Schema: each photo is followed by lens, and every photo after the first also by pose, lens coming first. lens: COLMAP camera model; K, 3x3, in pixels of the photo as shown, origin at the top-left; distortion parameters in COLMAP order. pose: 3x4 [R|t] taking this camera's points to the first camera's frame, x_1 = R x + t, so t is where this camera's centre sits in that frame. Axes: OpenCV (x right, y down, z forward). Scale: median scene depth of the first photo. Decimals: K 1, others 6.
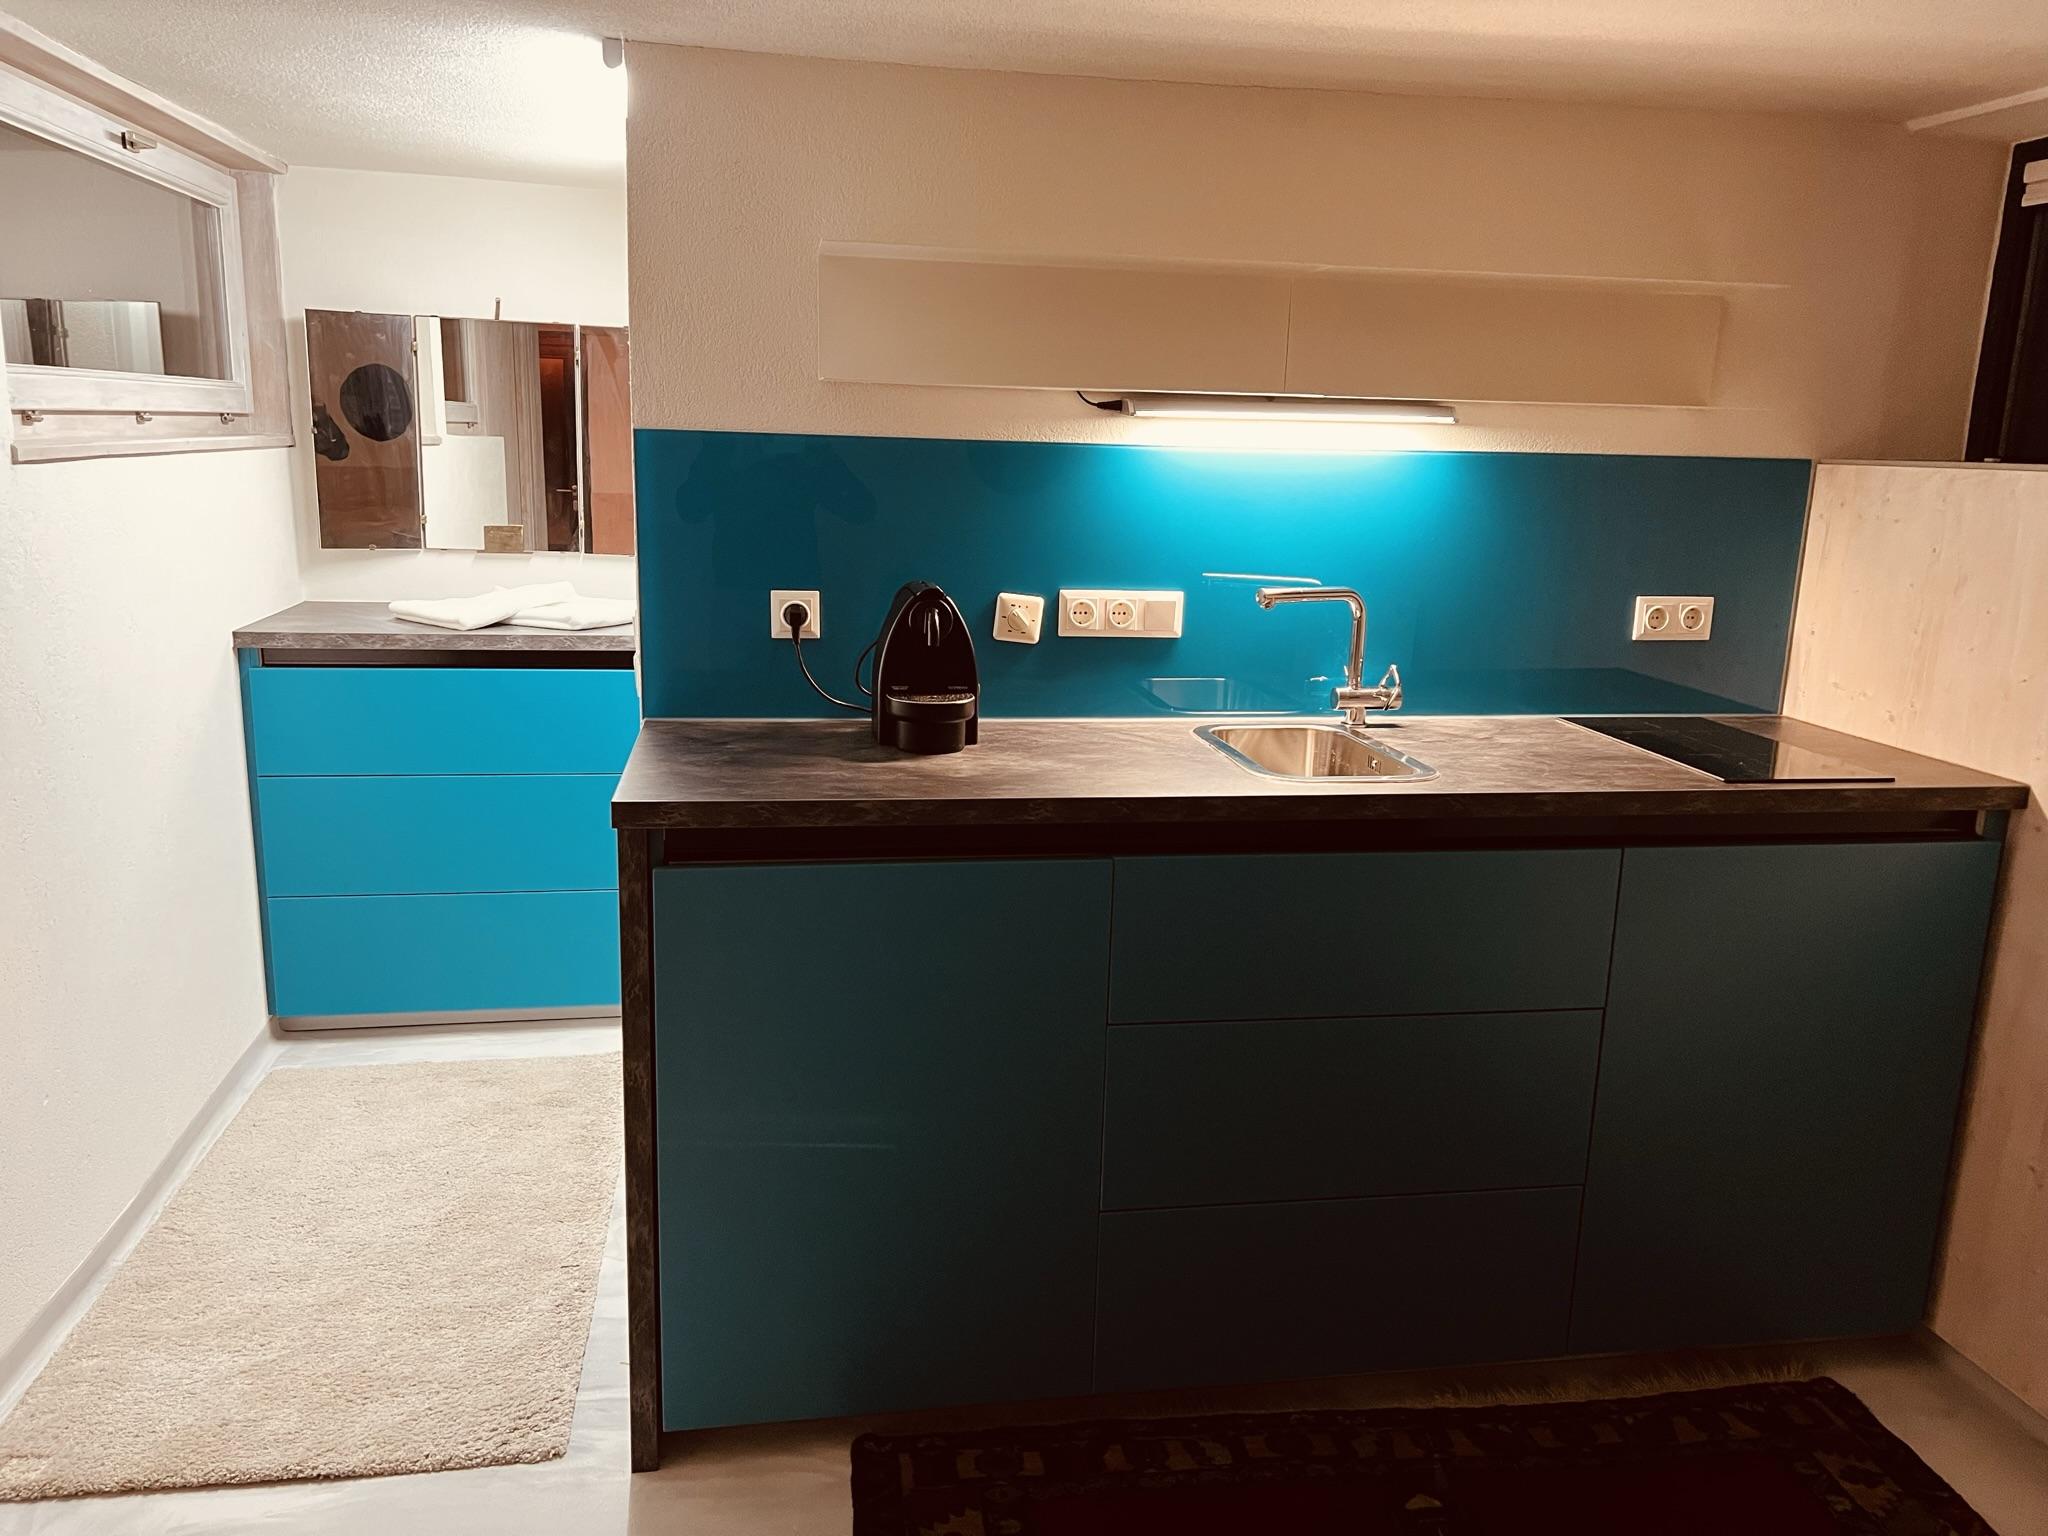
lens RADIAL K [[1563.5, 0, 1022.7], [0, 1563.5, 767.1], [0, 0, 1]] dist [0.035047, -0.039874]
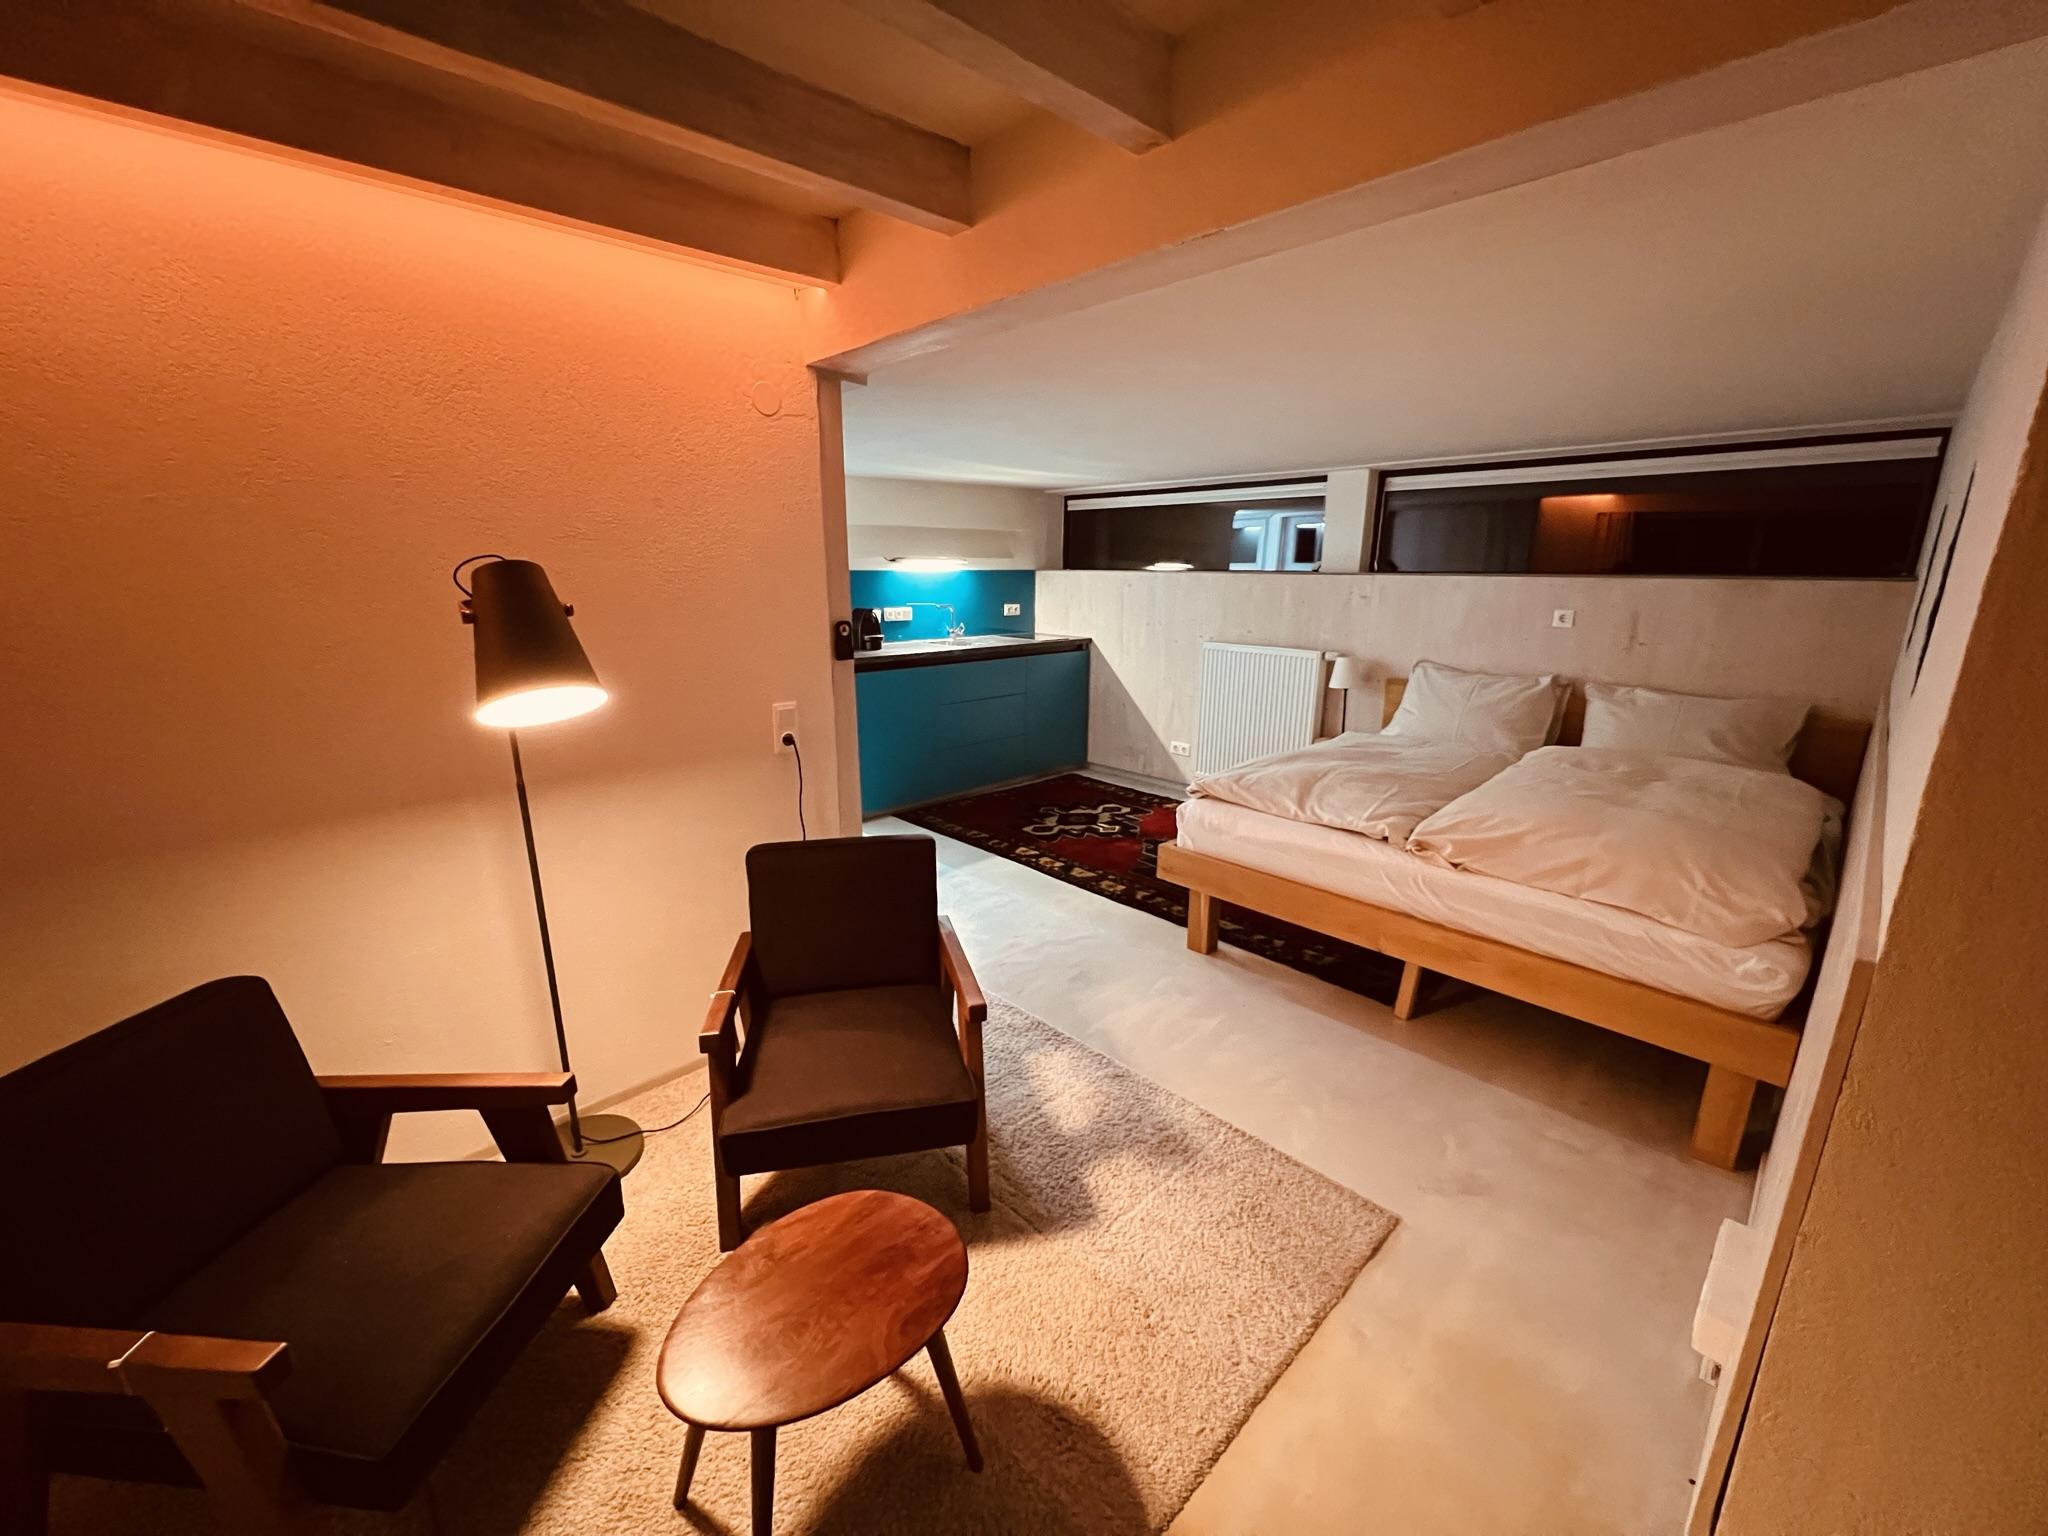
lens RADIAL K [[817.9, 0, 1044.5], [0, 817.9, 770.4], [0, 0, 1]] dist [-0.000064, -0.000446]
pose [[0.816243, -0.162297, 0.554443, -0.818334], [0.138949, 0.986707, 0.084271, 0.160961], [-0.560750, 0.008254, 0.827944, -0.864488]]
